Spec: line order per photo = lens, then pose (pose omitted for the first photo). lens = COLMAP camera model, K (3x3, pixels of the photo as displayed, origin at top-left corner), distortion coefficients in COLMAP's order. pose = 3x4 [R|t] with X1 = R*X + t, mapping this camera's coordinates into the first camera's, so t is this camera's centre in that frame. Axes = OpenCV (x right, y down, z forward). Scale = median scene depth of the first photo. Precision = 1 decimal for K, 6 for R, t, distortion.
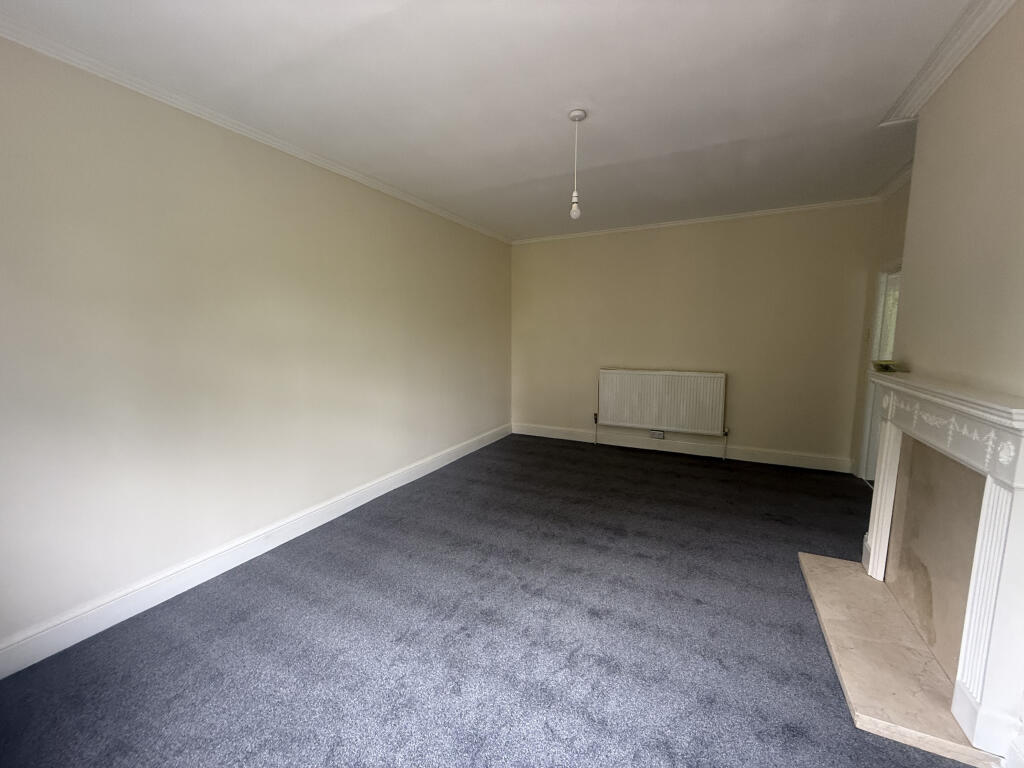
lens RADIAL K [[408.0, 0, 510.9], [0, 408.0, 383.6], [0, 0, 1]] dist [-0.000256, 0.000046]
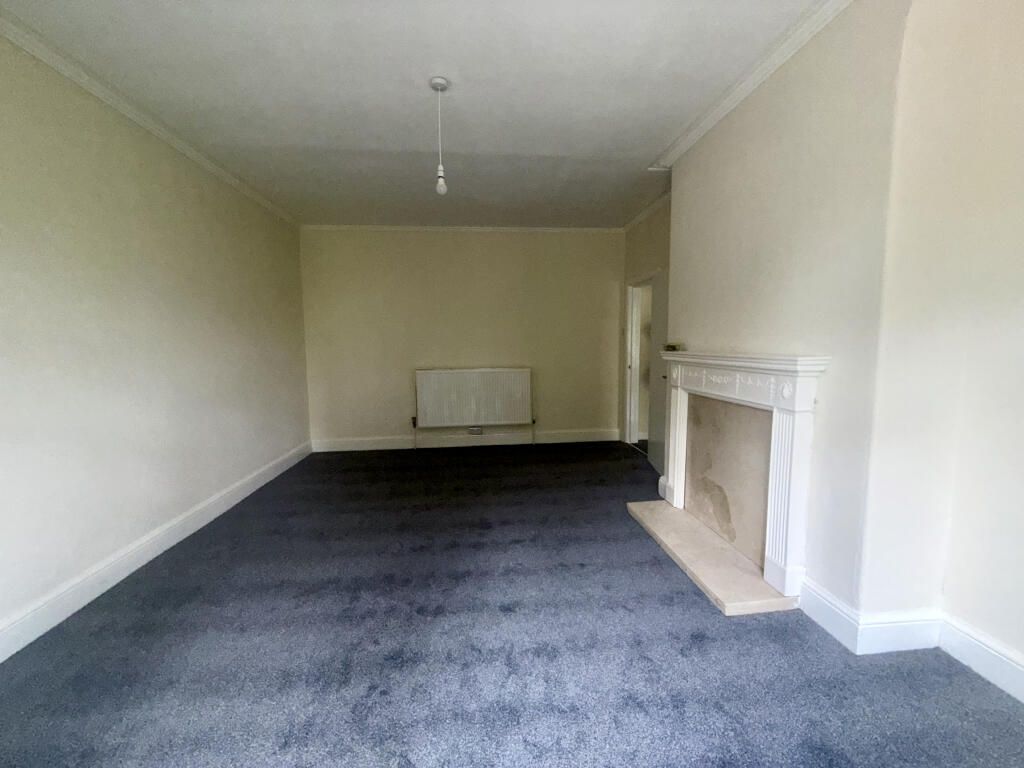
lens RADIAL K [[408.0, 0, 510.9], [0, 408.0, 383.6], [0, 0, 1]] dist [-0.000256, 0.000046]
pose [[0.839873, -0.058199, 0.539654, -0.241003], [0.075576, 0.997089, -0.010089, 0.047710], [-0.537496, 0.049259, 0.841826, 0.157398]]
